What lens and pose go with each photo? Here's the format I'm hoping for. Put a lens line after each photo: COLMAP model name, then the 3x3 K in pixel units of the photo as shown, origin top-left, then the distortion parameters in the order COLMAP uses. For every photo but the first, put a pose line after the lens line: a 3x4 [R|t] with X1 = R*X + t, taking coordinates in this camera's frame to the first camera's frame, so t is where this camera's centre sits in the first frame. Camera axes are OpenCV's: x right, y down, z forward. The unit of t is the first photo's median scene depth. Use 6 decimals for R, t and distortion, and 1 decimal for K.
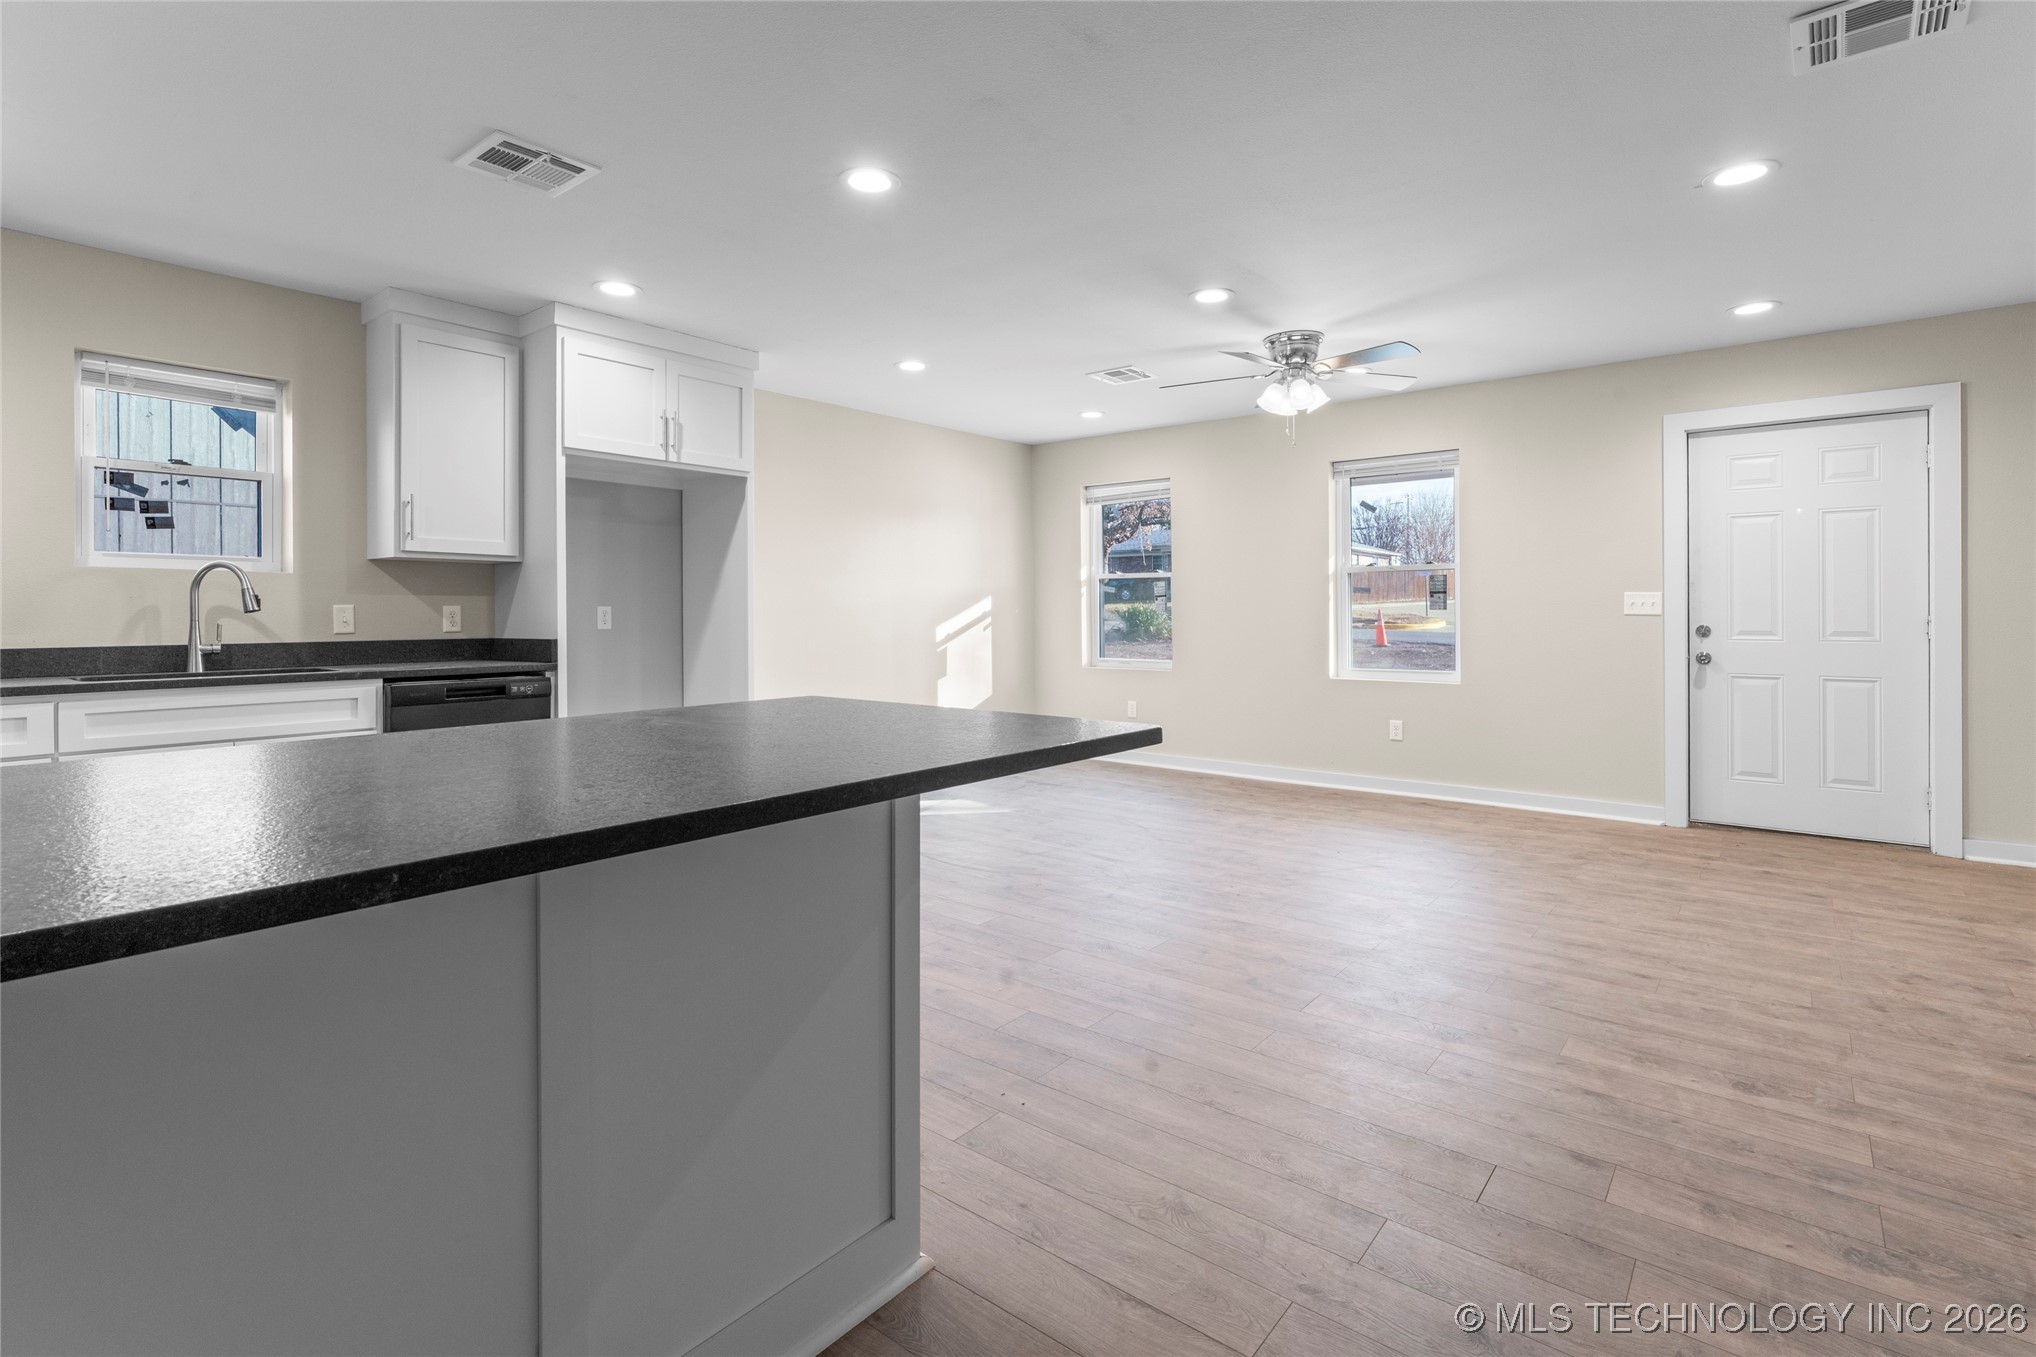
lens RADIAL K [[955.4, 0, 1012.4], [0, 955.4, 619.2], [0, 0, 1]] dist [-0.003871, 0.000414]
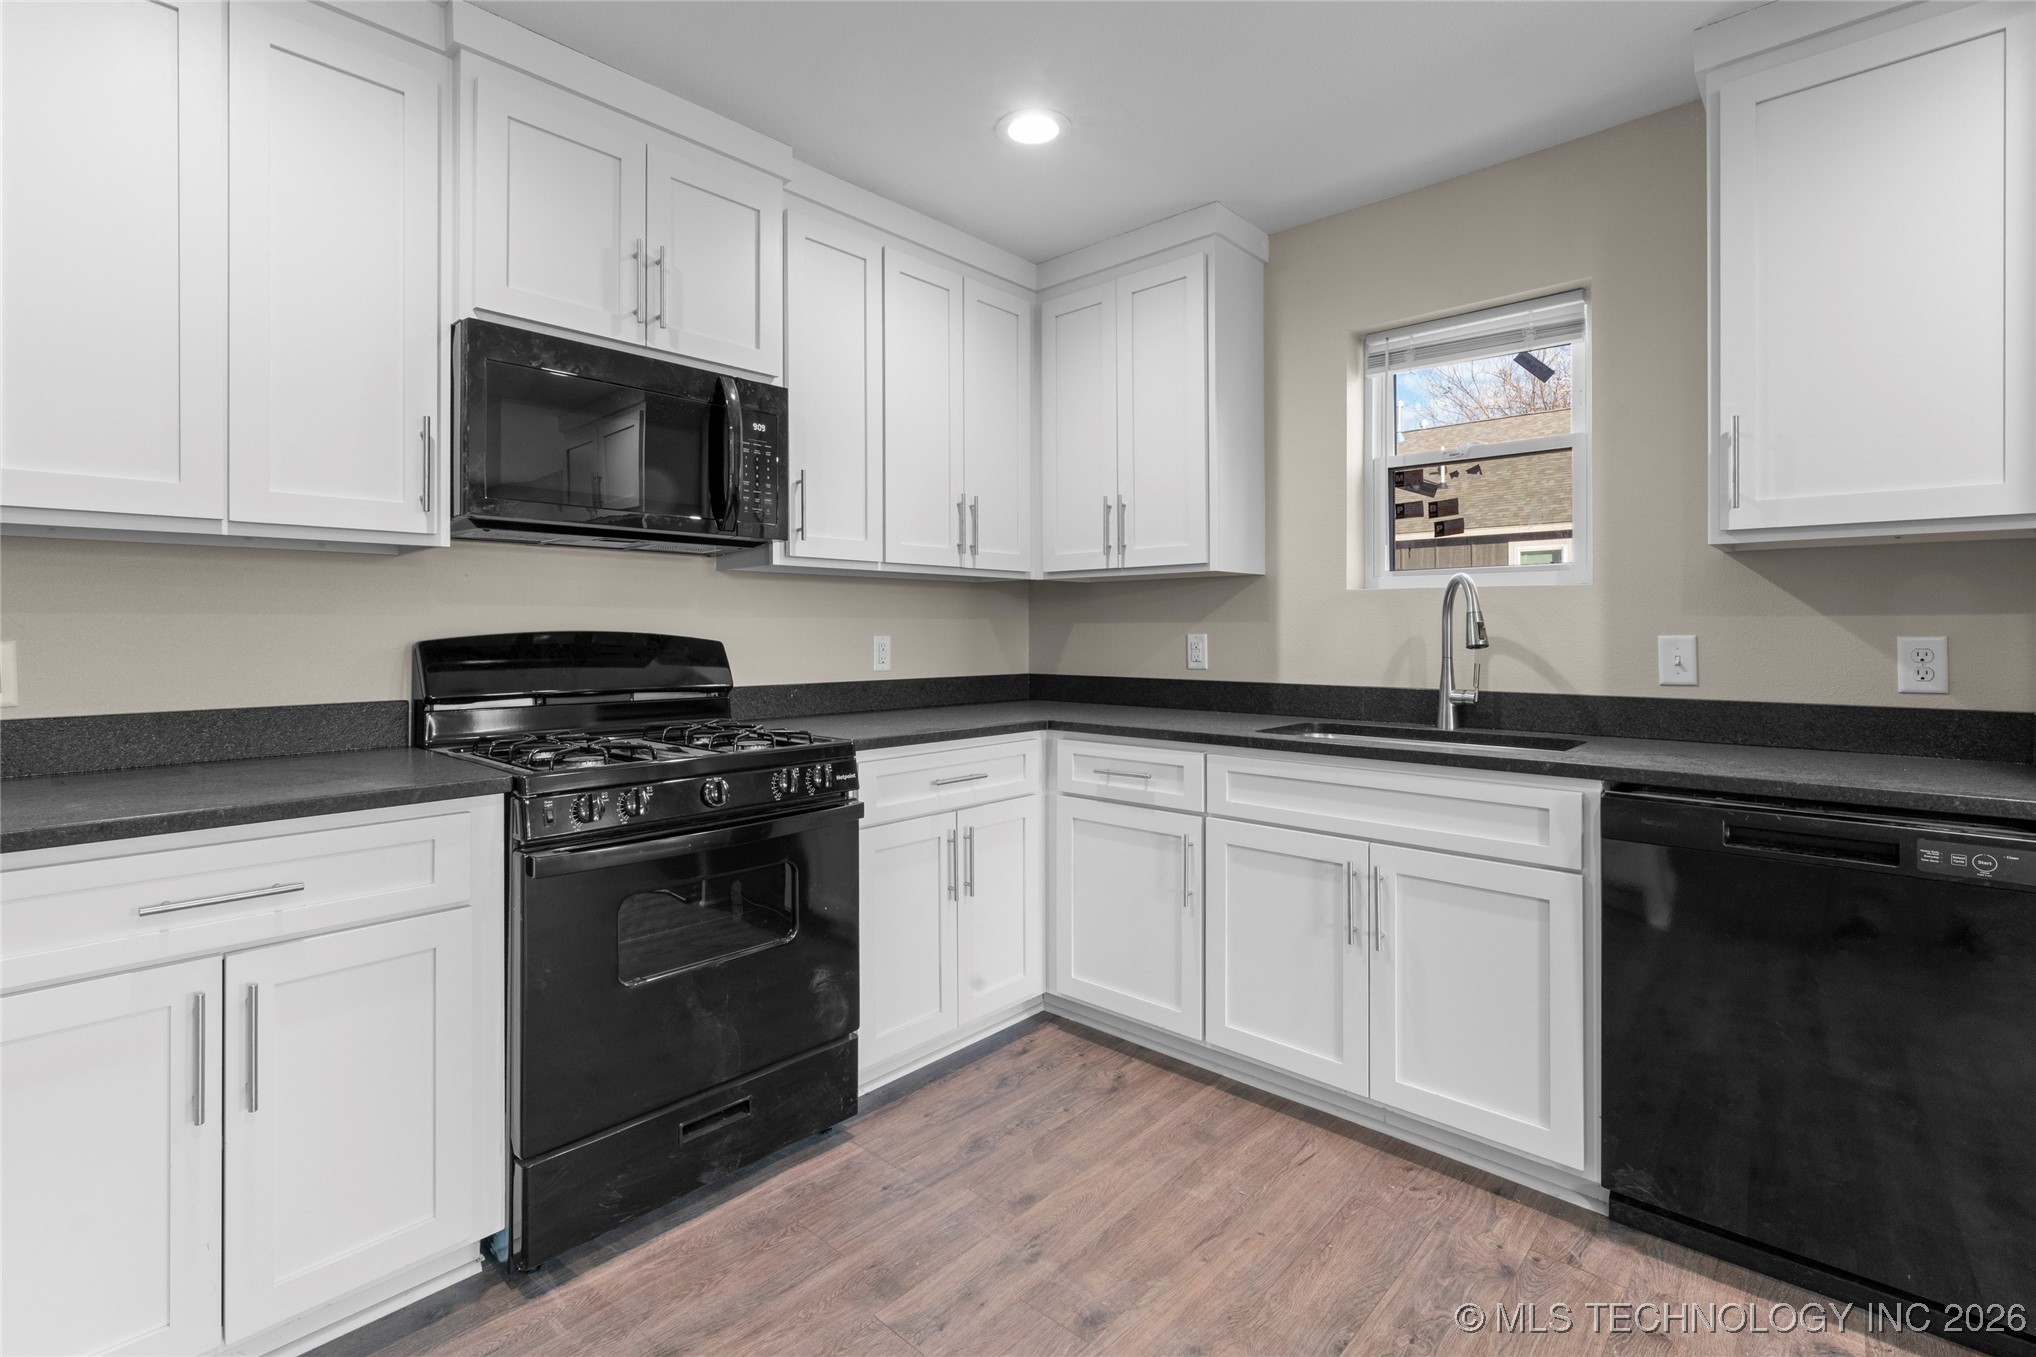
lens RADIAL K [[923.8, 0, 995.5], [0, 923.8, 625.4], [0, 0, 1]] dist [-0.002984, -0.000255]
pose [[-0.071696, -0.002430, -0.997424, -0.157477], [-0.003818, 0.999990, -0.002162, -0.024183], [0.997419, 0.003654, -0.071704, 0.843354]]
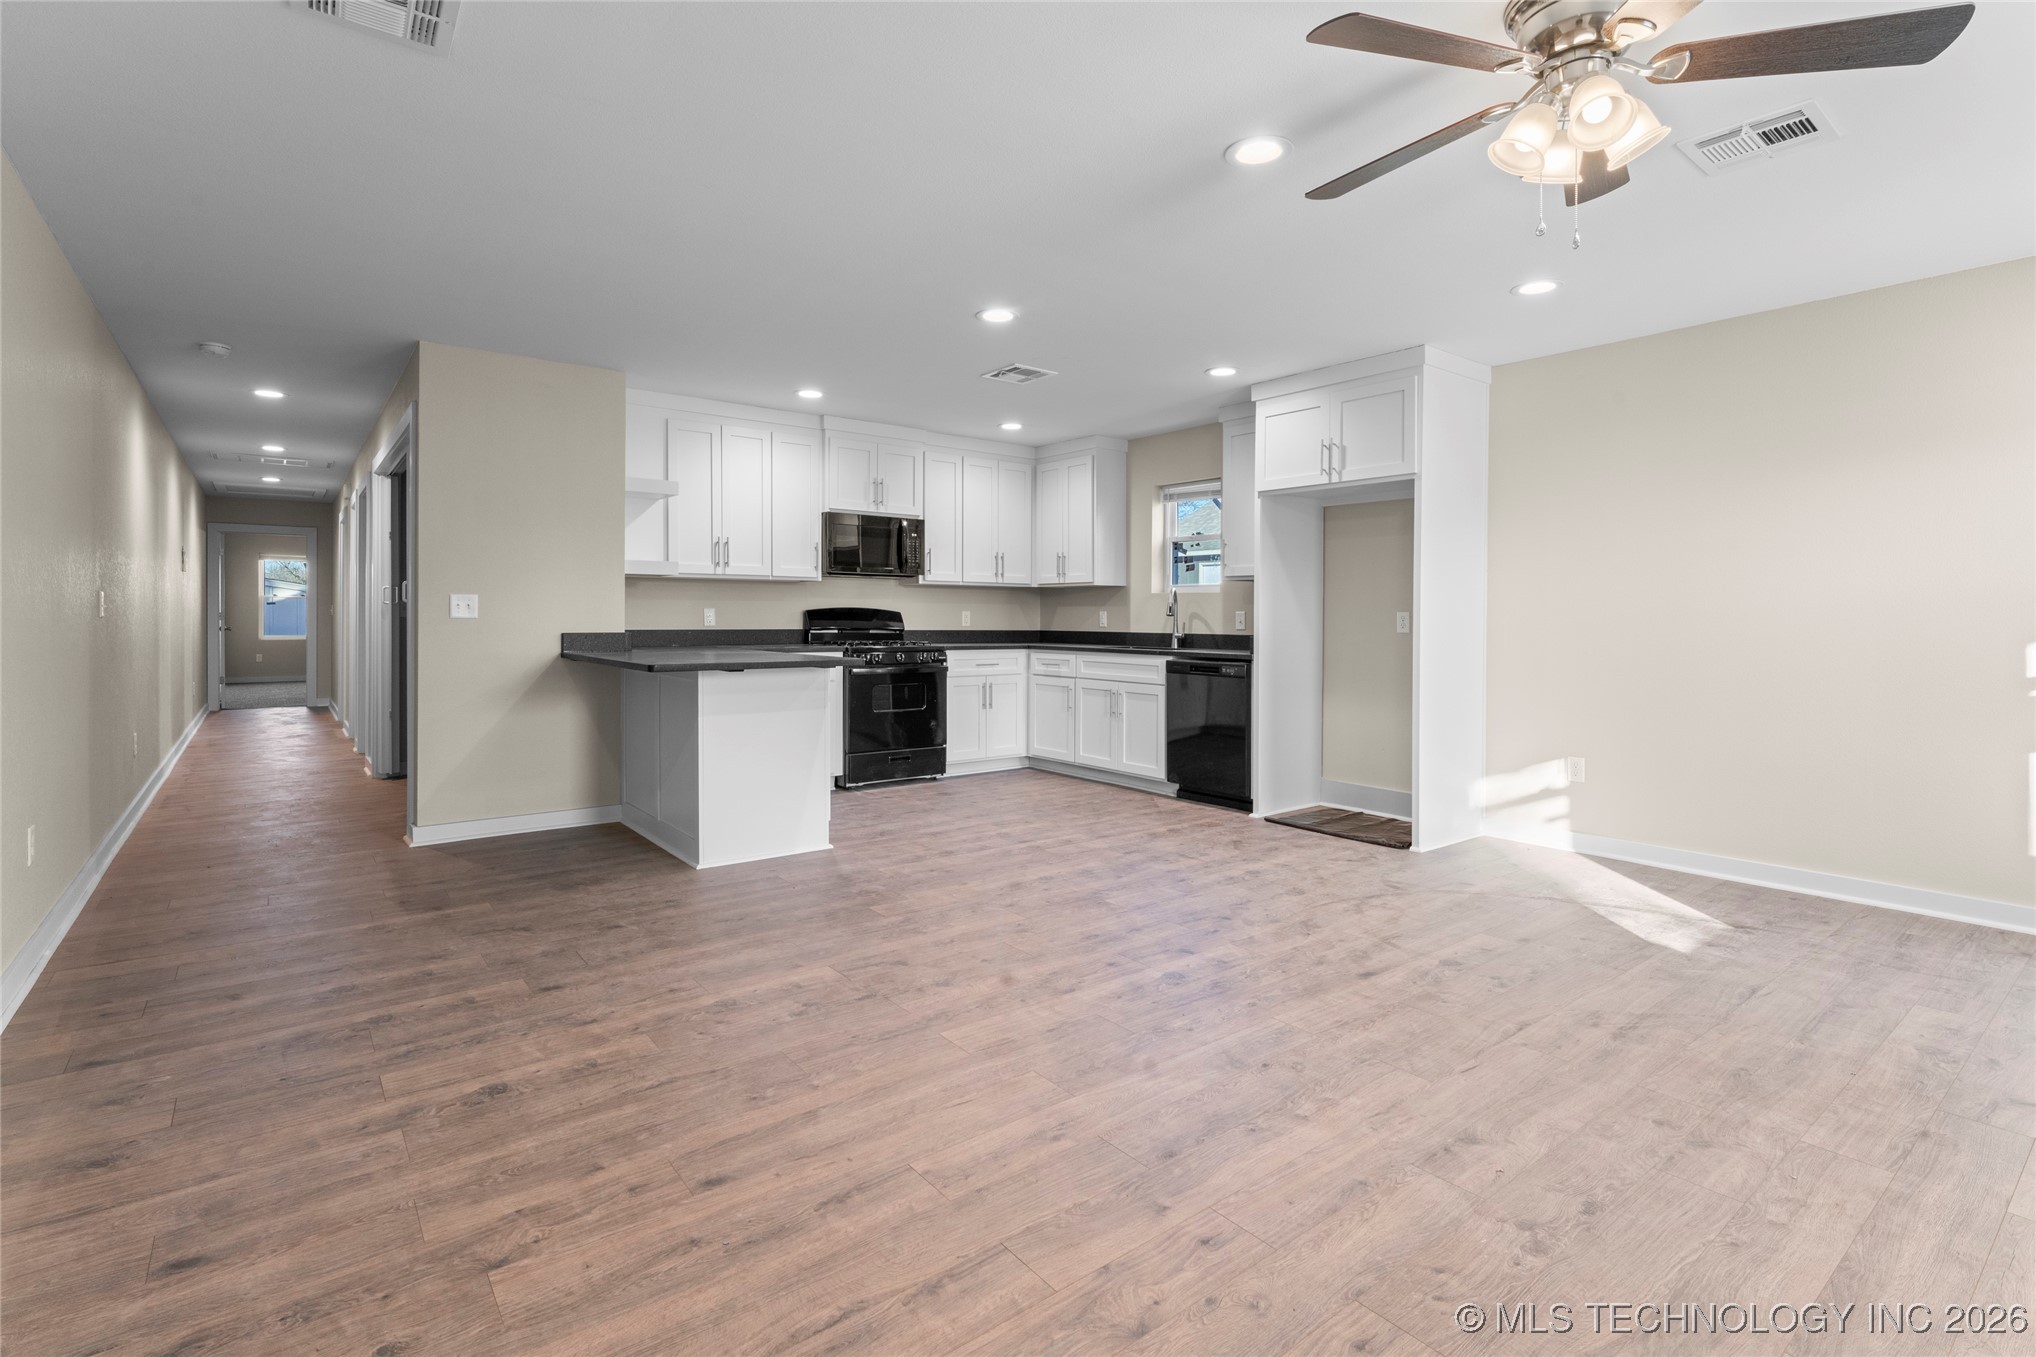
lens RADIAL K [[955.4, 0, 1012.4], [0, 955.4, 619.2], [0, 0, 1]] dist [-0.003871, 0.000414]
pose [[-0.224270, 0.004650, -0.974516, 1.227815], [-0.011148, 0.999911, 0.007336, -0.012771], [0.974463, 0.012509, -0.224198, 1.321943]]
